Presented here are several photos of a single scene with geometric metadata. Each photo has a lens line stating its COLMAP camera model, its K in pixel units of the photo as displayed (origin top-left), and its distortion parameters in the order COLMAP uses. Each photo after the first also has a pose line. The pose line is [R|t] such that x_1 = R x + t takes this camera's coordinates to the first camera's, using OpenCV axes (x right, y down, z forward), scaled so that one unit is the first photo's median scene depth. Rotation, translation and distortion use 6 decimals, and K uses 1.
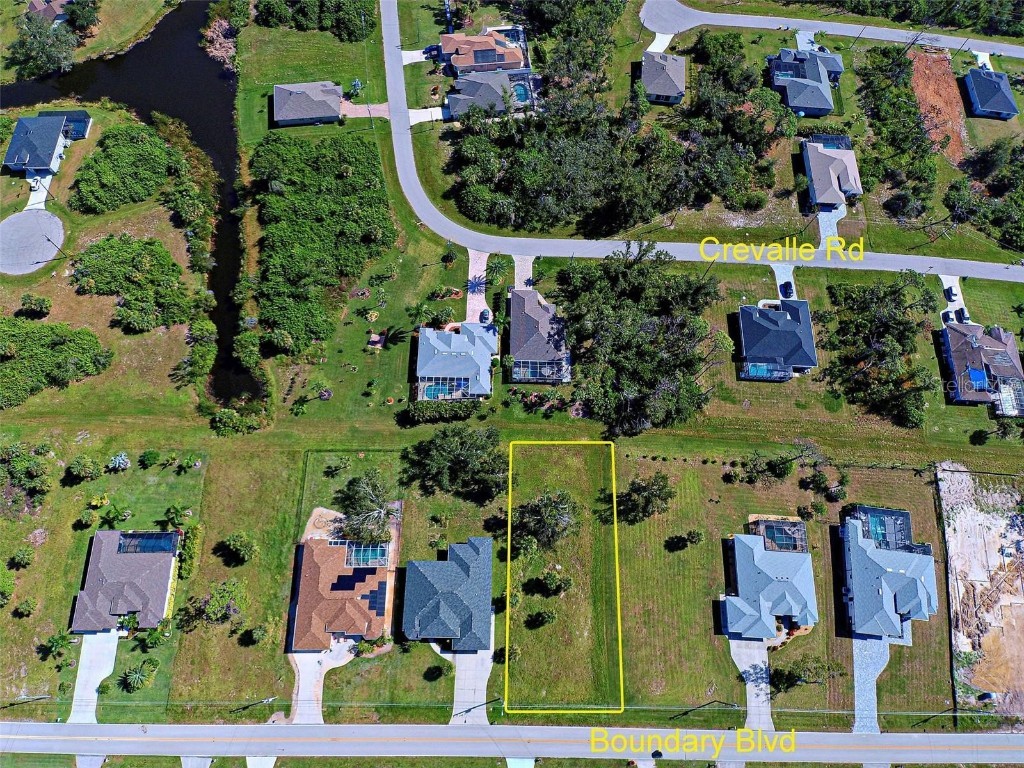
lens RADIAL K [[610.9, 0, 495.8], [0, 610.9, 385.4], [0, 0, 1]] dist [0.084301, -0.111173]
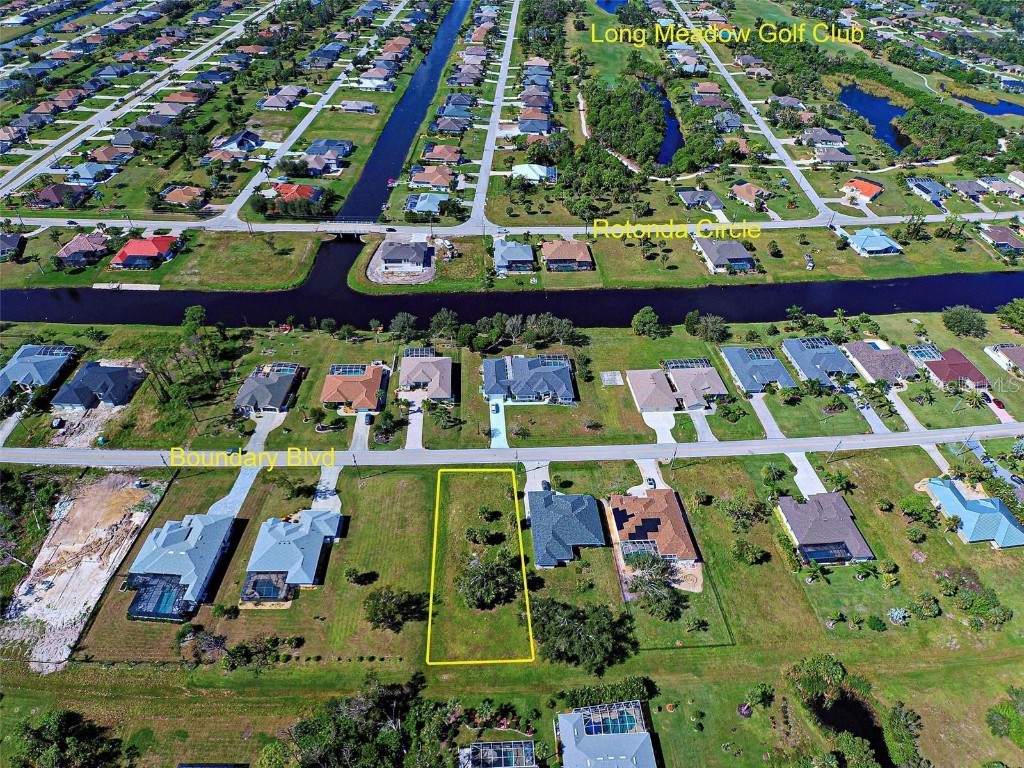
lens RADIAL K [[610.9, 0, 495.8], [0, 610.9, 385.4], [0, 0, 1]] dist [0.084301, -0.111173]
pose [[-0.996514, 0.006058, -0.083204, 0.153750], [-0.079860, -0.357674, 0.930426, -0.652819], [-0.024124, 0.933827, 0.356911, 0.286333]]
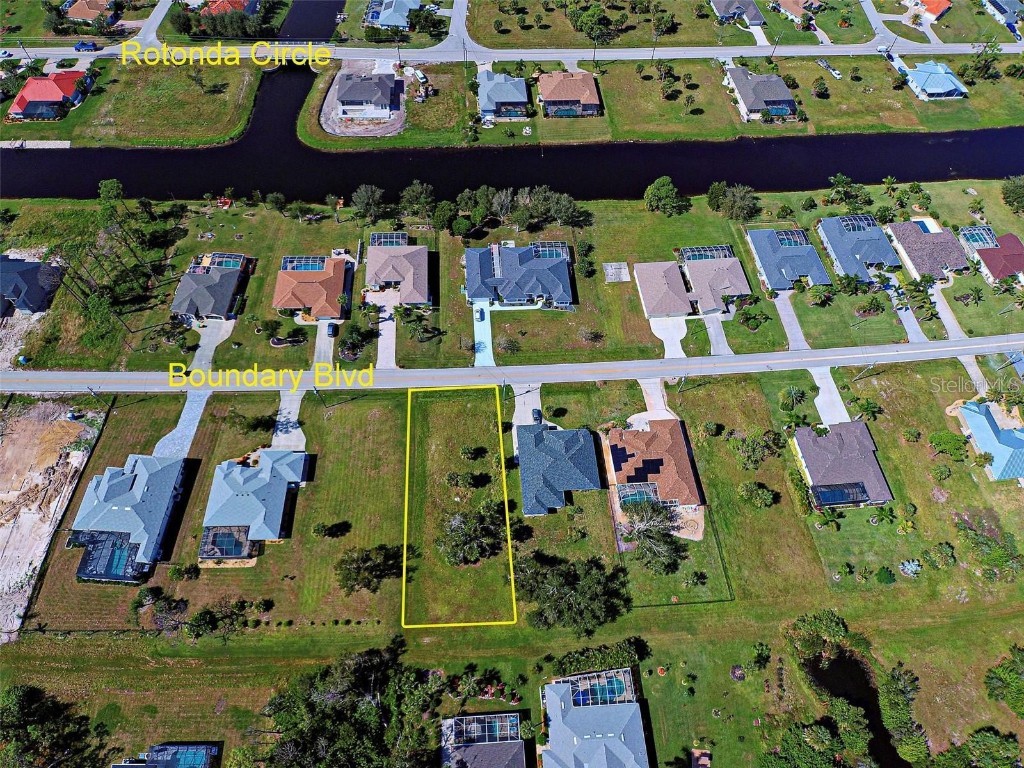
lens RADIAL K [[610.9, 0, 495.8], [0, 610.9, 385.4], [0, 0, 1]] dist [0.084301, -0.111173]
pose [[-0.994983, 0.034968, -0.093734, 0.125150], [-0.095007, -0.623813, 0.775778, -0.391708], [-0.031345, 0.780791, 0.624005, 0.190840]]
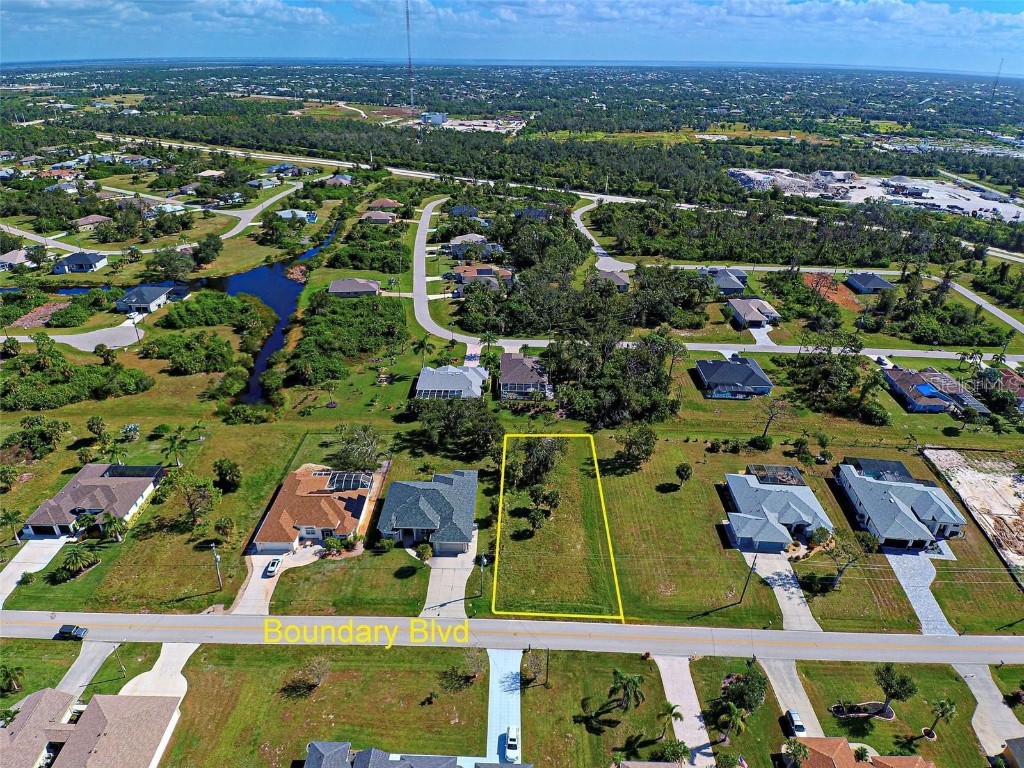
lens RADIAL K [[610.9, 0, 495.8], [0, 610.9, 385.4], [0, 0, 1]] dist [0.084301, -0.111173]
pose [[0.999729, -0.012602, -0.019585, 0.042838], [-0.003399, 0.752985, -0.658029, 0.769973], [0.023040, 0.657917, 0.752738, 0.160841]]
